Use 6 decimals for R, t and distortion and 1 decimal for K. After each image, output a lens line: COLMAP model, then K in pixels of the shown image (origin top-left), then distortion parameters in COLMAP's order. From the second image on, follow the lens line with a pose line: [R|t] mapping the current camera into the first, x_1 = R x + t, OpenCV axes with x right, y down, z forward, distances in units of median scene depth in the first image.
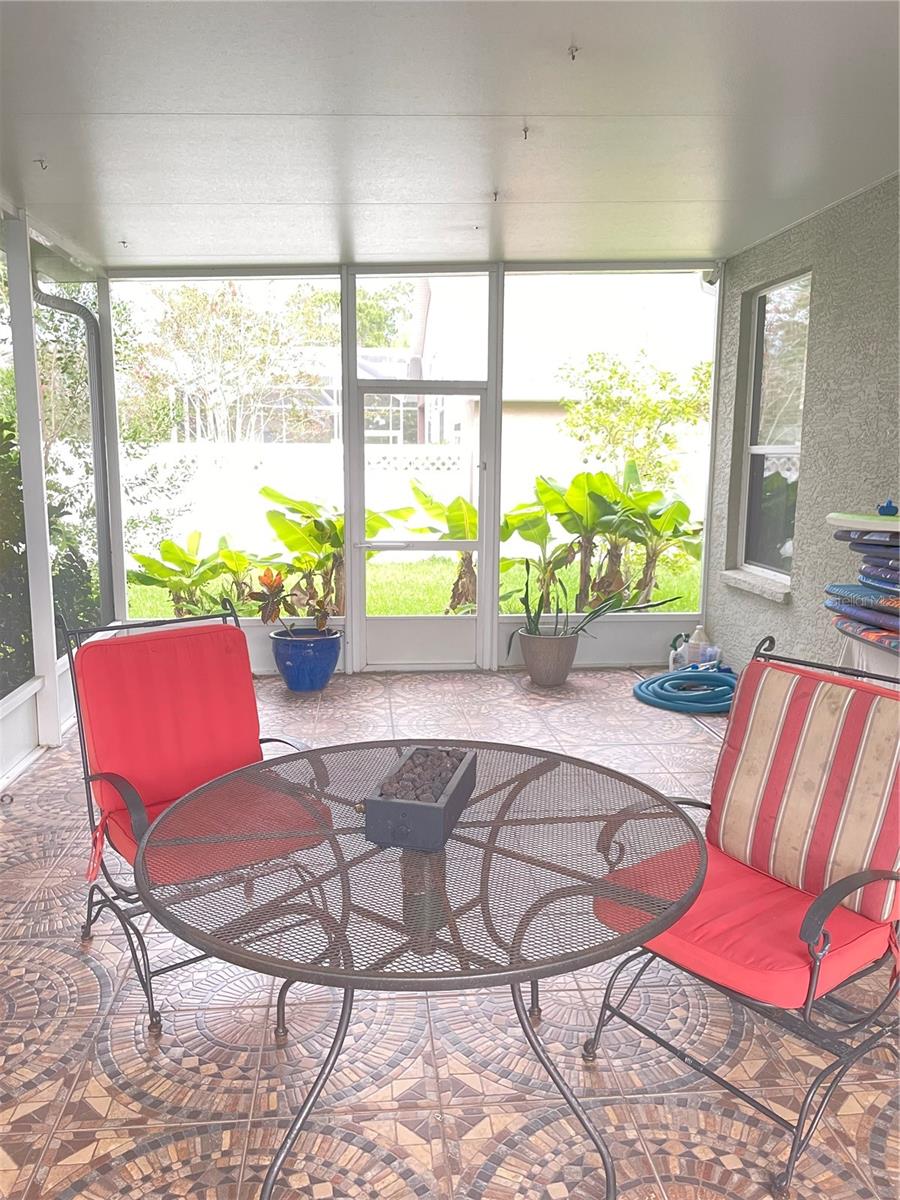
lens RADIAL K [[914.9, 0, 449.3], [0, 914.9, 599.4], [0, 0, 1]] dist [0.067033, -0.032544]
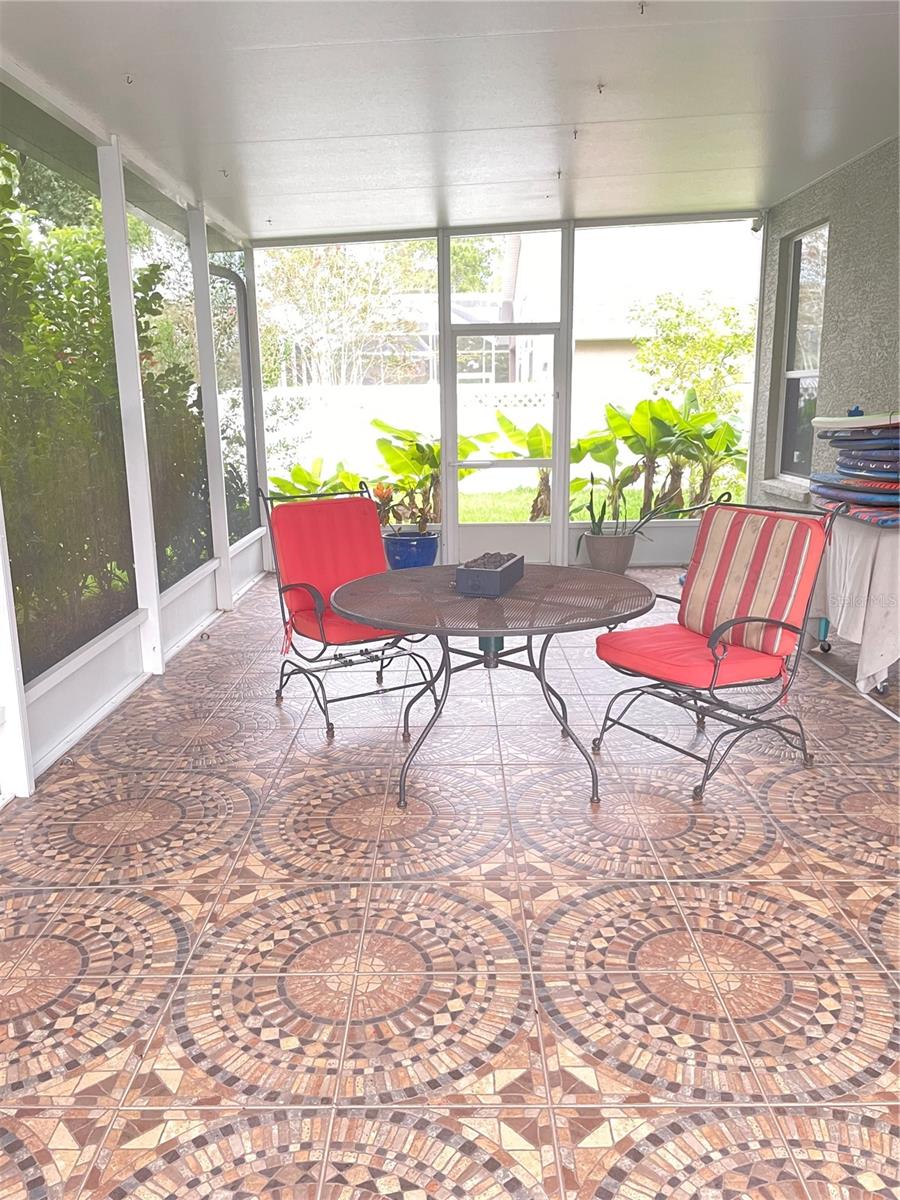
lens RADIAL K [[914.9, 0, 447.2], [0, 914.9, 596.3], [0, 0, 1]] dist [0.067033, -0.032544]
pose [[0.994459, 0.001840, -0.105110, 0.021735], [0.003789, 0.998570, 0.053328, 0.050967], [0.105058, -0.053431, 0.993030, -0.214037]]
